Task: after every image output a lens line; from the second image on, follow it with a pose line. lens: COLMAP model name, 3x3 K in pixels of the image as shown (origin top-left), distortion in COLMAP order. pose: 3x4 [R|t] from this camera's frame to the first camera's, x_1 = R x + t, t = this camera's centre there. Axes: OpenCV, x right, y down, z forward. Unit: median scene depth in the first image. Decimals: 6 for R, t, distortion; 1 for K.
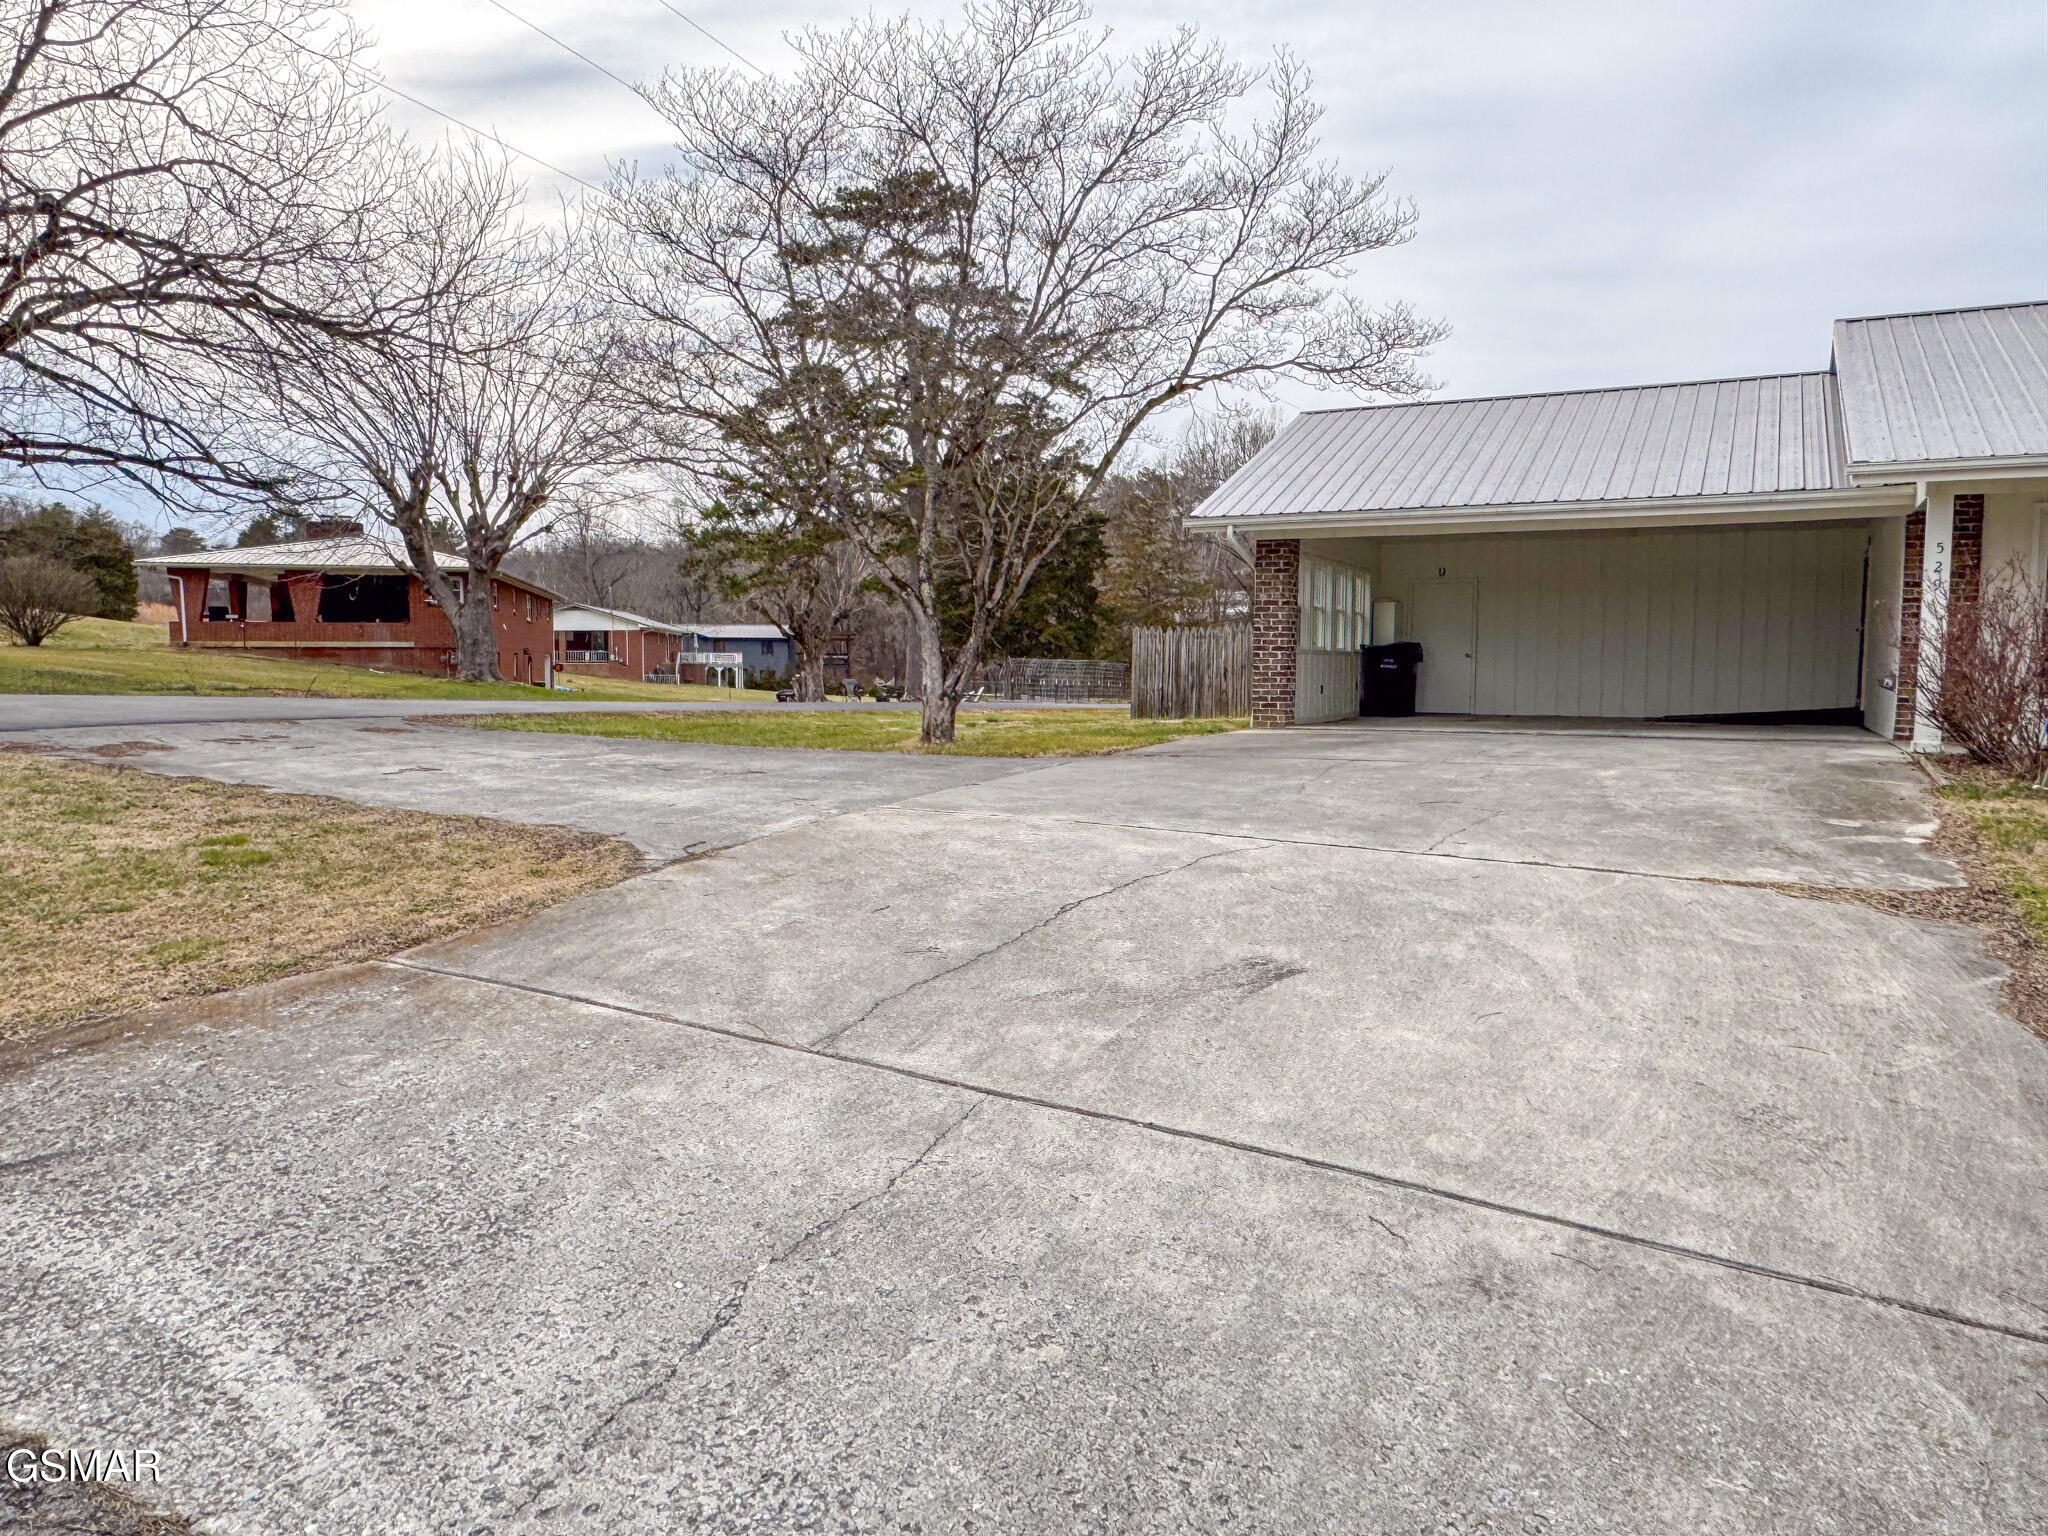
lens RADIAL K [[1465.1, 0, 1020.0], [0, 1465.1, 778.1], [0, 0, 1]] dist [0.001888, 0.001285]
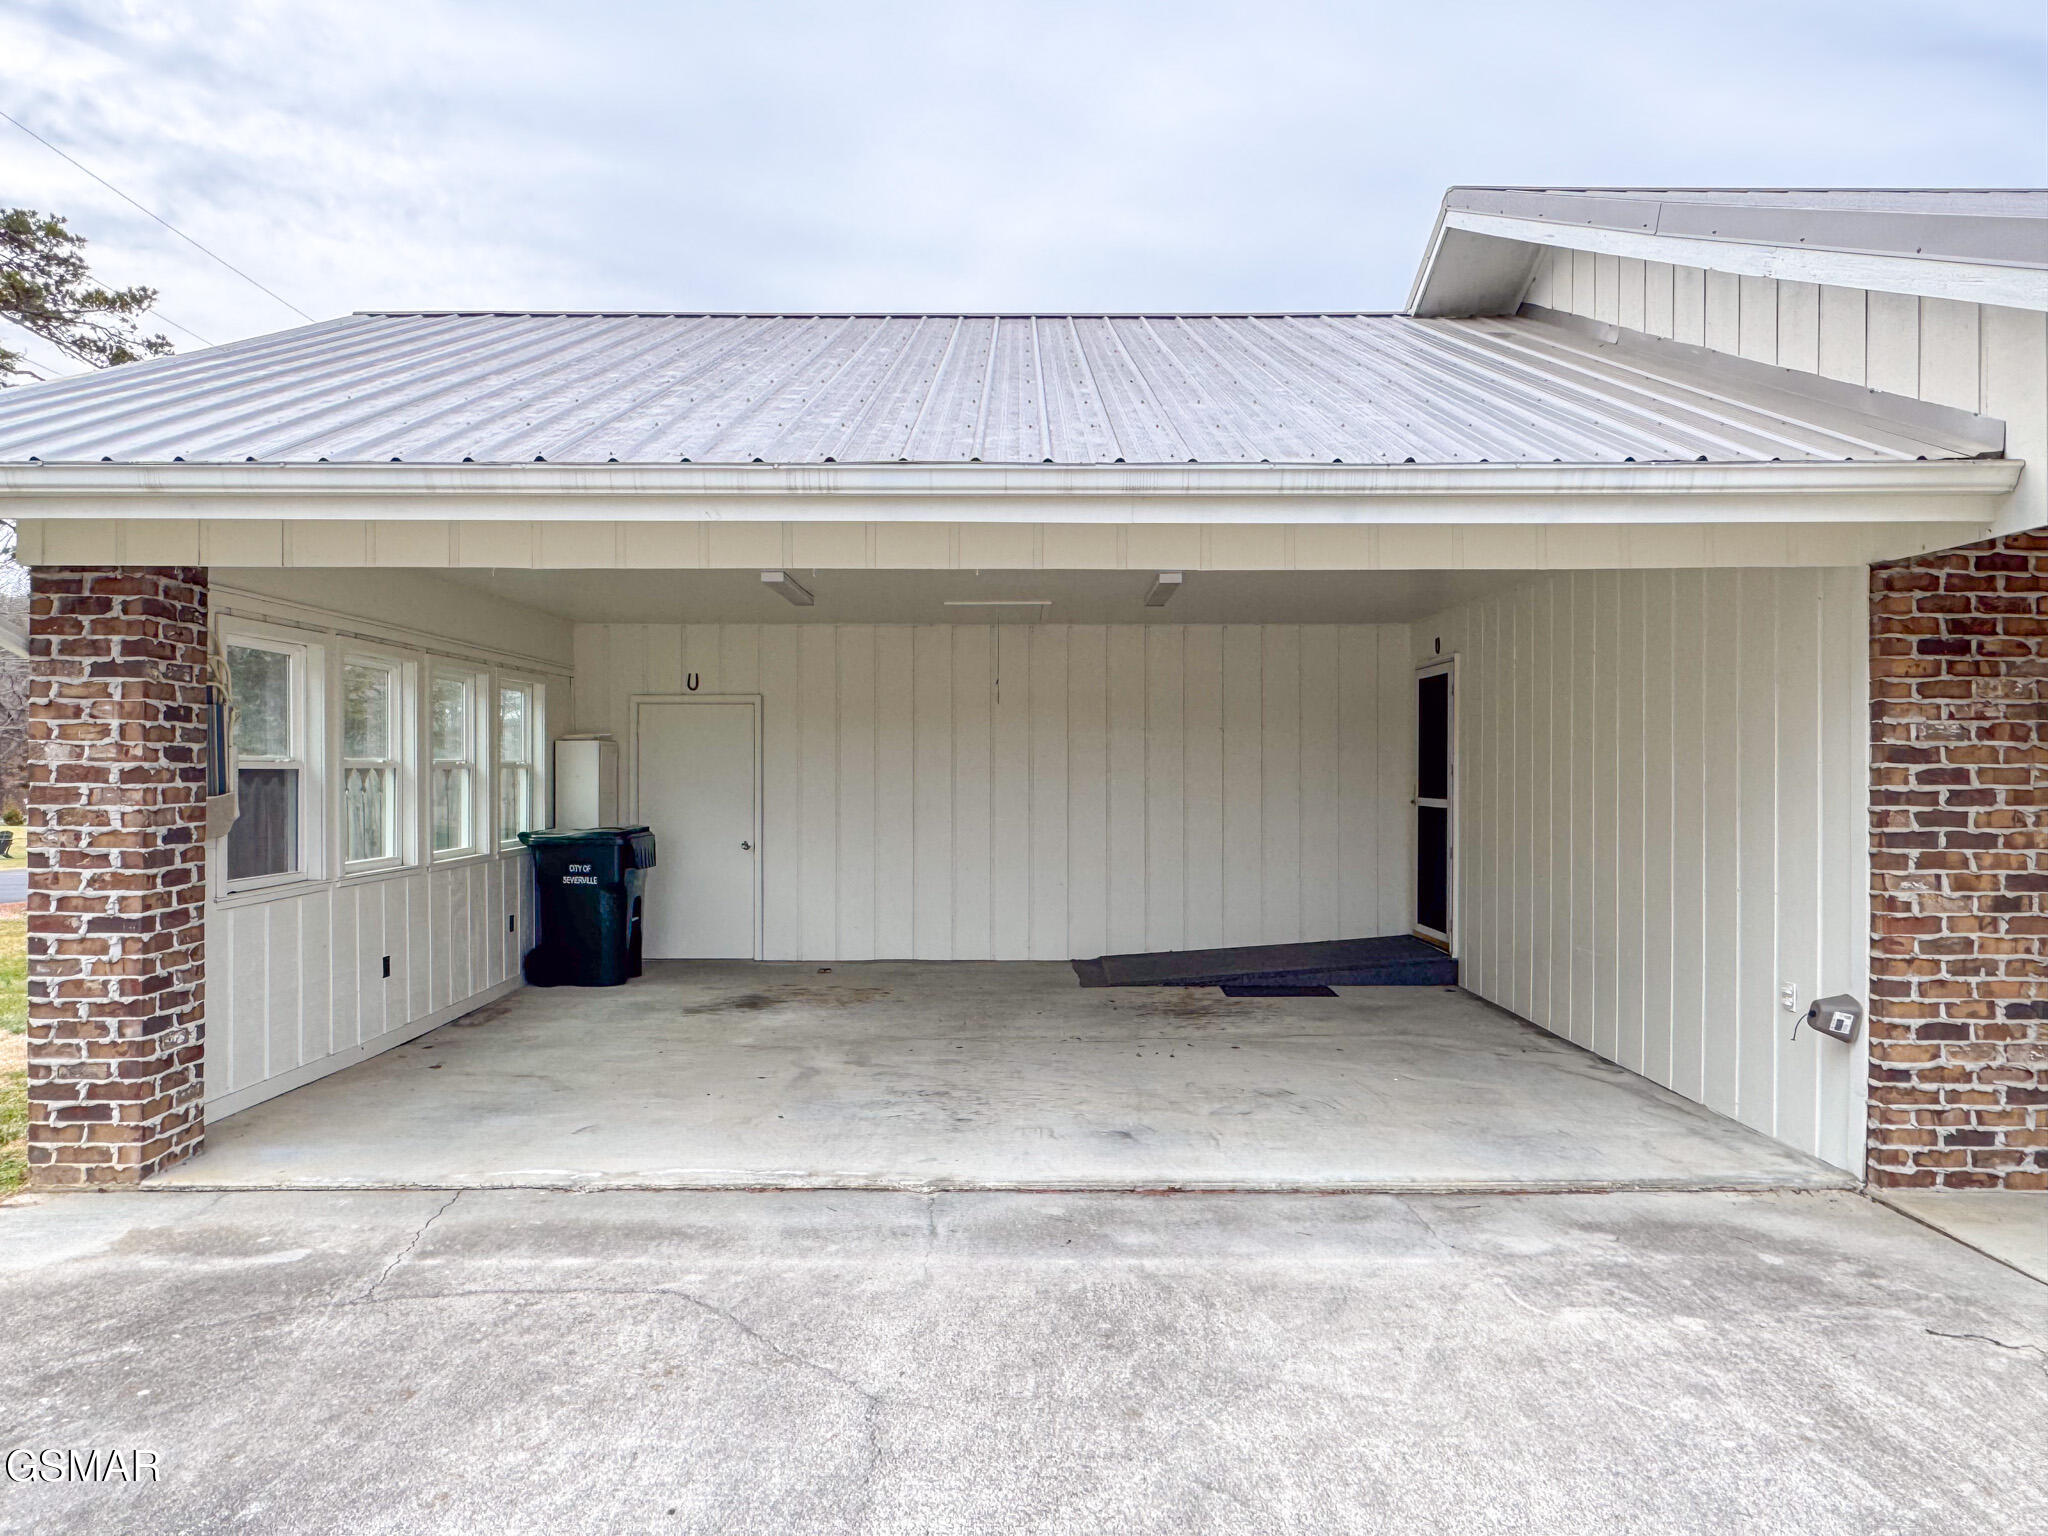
lens RADIAL K [[1465.1, 0, 982.1], [0, 1465.1, 779.2], [0, 0, 1]] dist [0.001888, 0.001285]
pose [[0.906179, -0.002605, 0.422886, 0.215878], [0.031925, 0.997549, -0.062266, -0.095738], [-0.421687, 0.069925, 0.904041, 0.661163]]
